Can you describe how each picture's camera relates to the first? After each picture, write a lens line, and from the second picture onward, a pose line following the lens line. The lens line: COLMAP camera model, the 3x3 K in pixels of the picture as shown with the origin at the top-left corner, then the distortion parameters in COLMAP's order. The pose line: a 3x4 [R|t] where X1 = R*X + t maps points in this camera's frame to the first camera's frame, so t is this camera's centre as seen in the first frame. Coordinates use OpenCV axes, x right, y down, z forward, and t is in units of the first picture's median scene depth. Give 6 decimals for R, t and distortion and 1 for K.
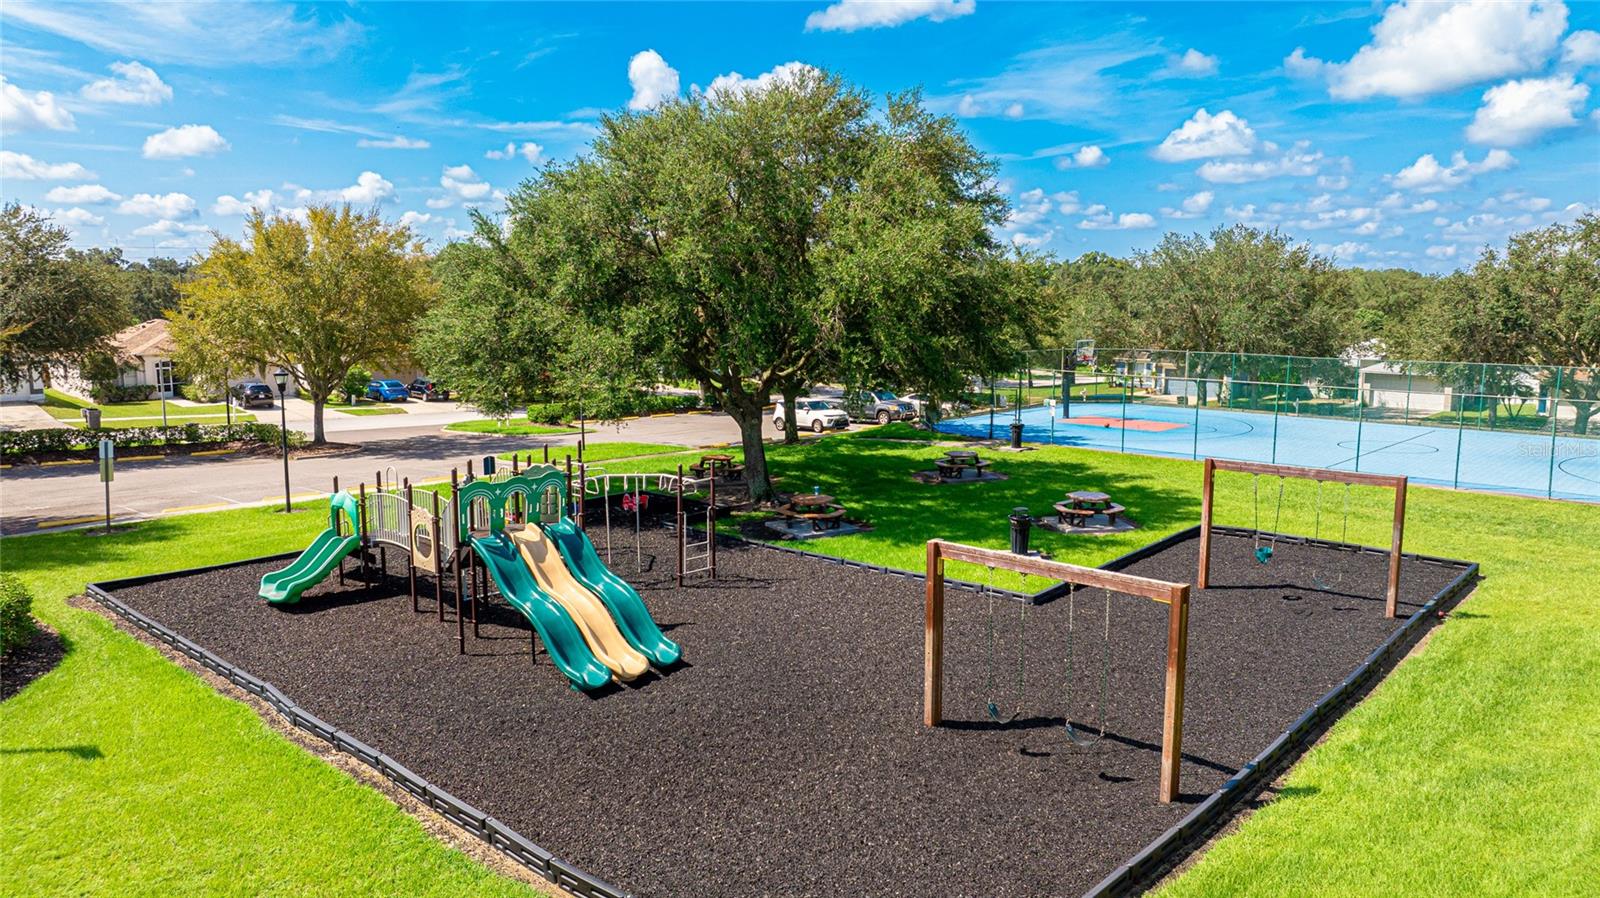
lens RADIAL K [[1090.9, 0, 800.0], [0, 1090.9, 449.0], [0, 0, 1]] dist [0.003825, 0.000092]
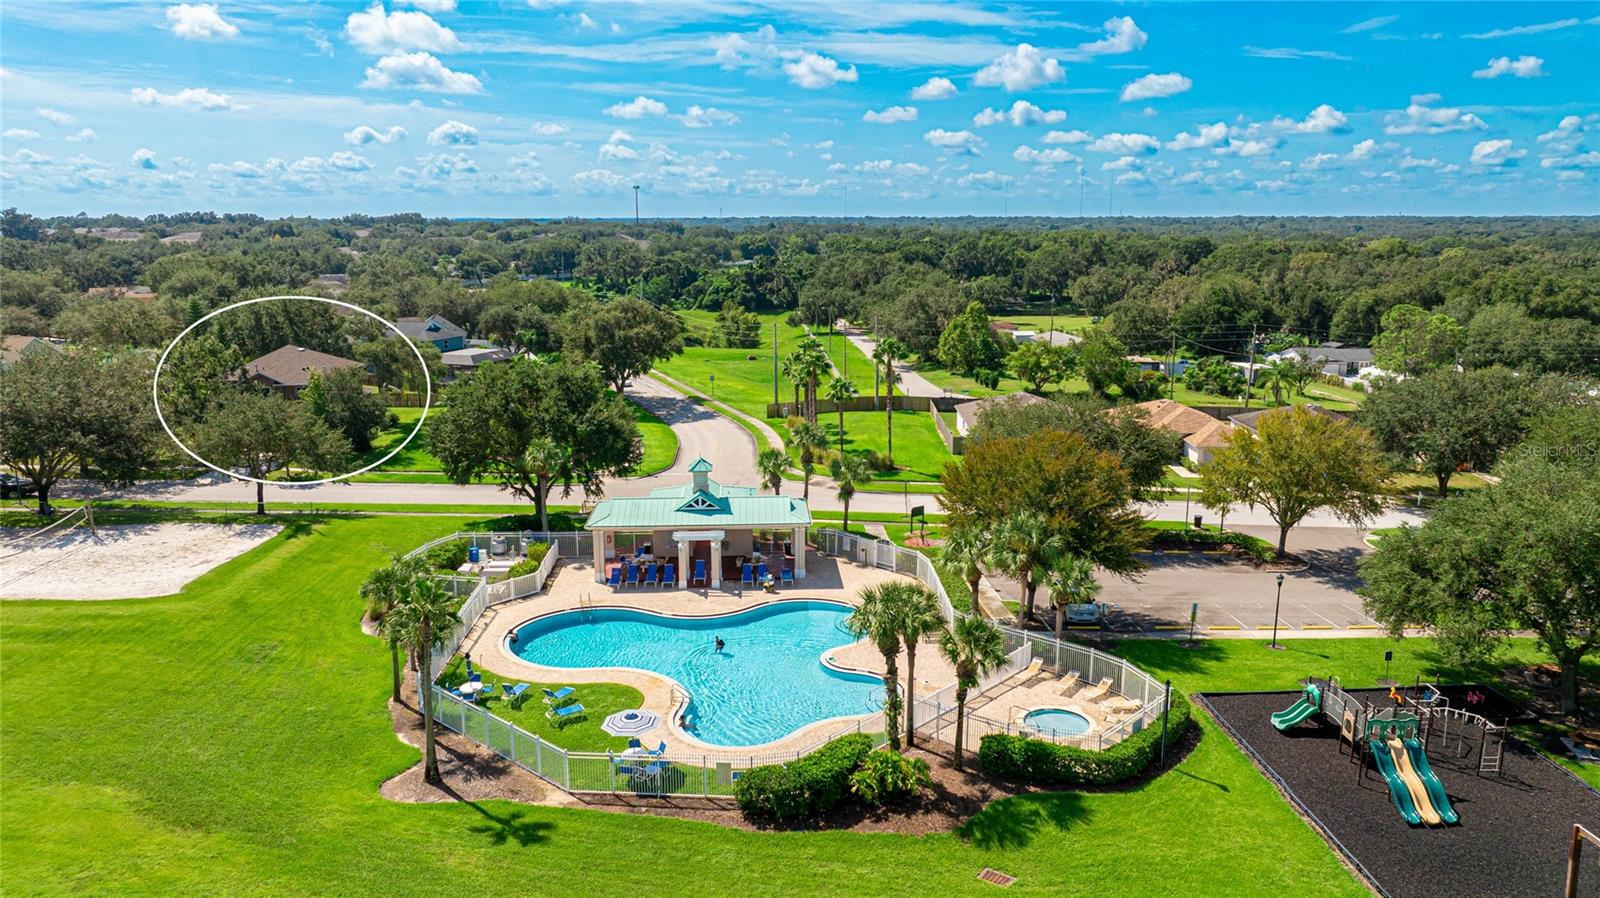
lens RADIAL K [[1127.2, 0, 802.1], [0, 1127.2, 429.9], [0, 0, 1]] dist [-0.030006, 0.005388]
pose [[0.703241, 0.125259, -0.699830, 0.434178], [-0.092535, 0.992110, 0.084587, -0.662992], [0.704904, 0.005274, 0.709284, -1.555832]]
